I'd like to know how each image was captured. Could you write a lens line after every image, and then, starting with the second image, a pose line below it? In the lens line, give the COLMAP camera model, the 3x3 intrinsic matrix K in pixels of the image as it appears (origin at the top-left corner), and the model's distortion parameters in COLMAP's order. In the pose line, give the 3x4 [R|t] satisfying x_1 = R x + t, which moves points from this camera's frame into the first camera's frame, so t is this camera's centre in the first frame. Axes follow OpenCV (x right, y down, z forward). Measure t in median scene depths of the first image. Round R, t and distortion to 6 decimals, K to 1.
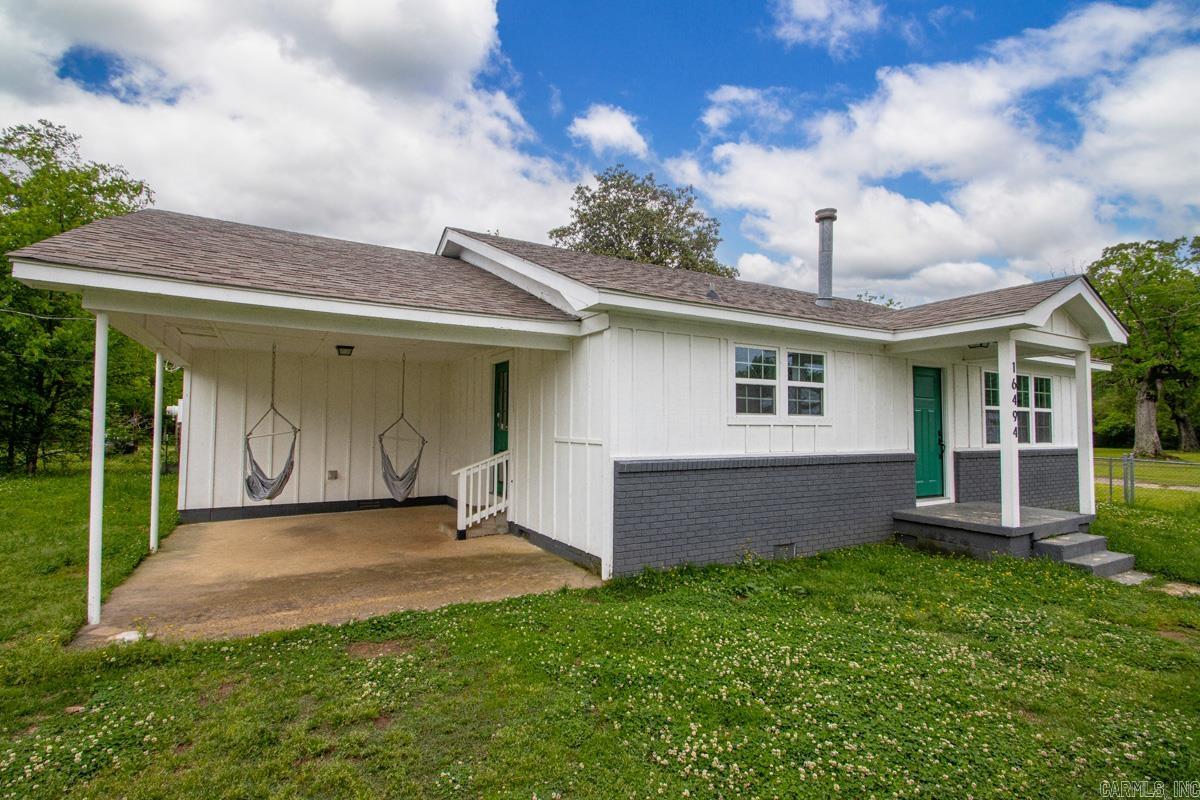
lens RADIAL K [[563.7, 0, 600.0], [0, 563.7, 405.7], [0, 0, 1]] dist [-0.001779, -0.000303]
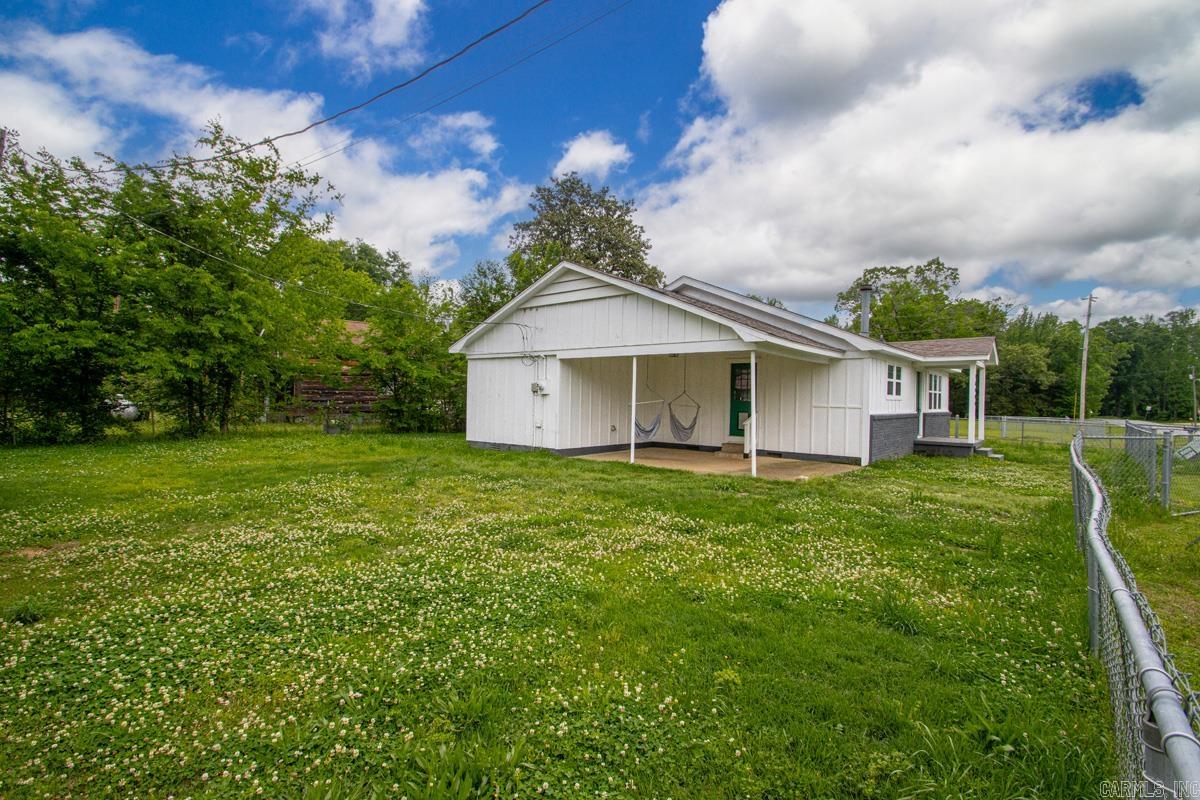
lens RADIAL K [[563.7, 0, 600.4], [0, 563.7, 403.0], [0, 0, 1]] dist [-0.001779, -0.000303]
pose [[0.937937, 0.004507, 0.346776, -1.395150], [-0.022422, 0.998612, 0.047667, -0.029799], [-0.346080, -0.052484, 0.936736, -0.609819]]
